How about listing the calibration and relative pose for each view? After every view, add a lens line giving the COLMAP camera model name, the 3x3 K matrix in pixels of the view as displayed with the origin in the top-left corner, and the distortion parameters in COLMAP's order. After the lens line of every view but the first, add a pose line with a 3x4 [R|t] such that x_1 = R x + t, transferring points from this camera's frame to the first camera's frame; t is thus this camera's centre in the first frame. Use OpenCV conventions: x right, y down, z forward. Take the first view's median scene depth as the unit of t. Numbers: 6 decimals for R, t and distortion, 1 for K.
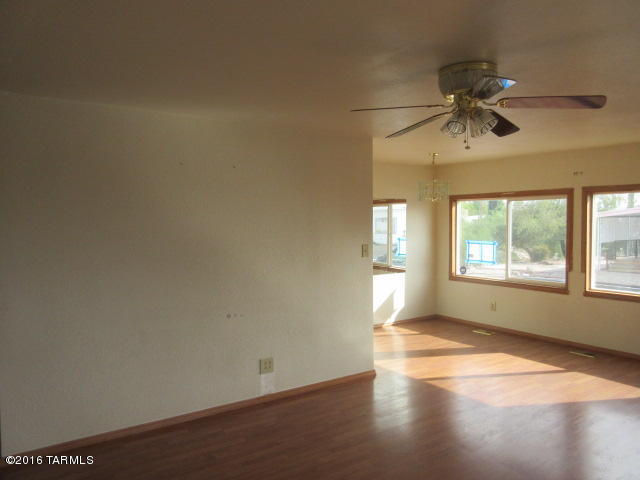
lens RADIAL K [[475.5, 0, 321.5], [0, 475.5, 239.4], [0, 0, 1]] dist [-0.006960, 0.003168]
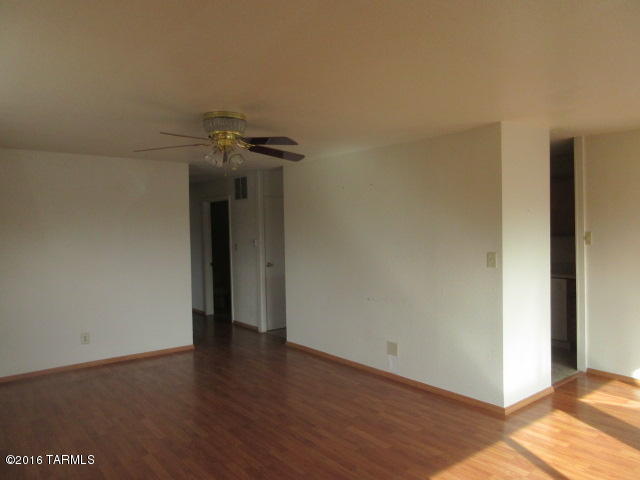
lens RADIAL K [[475.5, 0, 321.6], [0, 475.5, 239.3], [0, 0, 1]] dist [-0.006960, 0.003168]
pose [[0.068920, 0.026376, -0.997273, 1.032936], [-0.027814, 0.999313, 0.024507, -0.027438], [0.997234, 0.026049, 0.069606, 0.737366]]
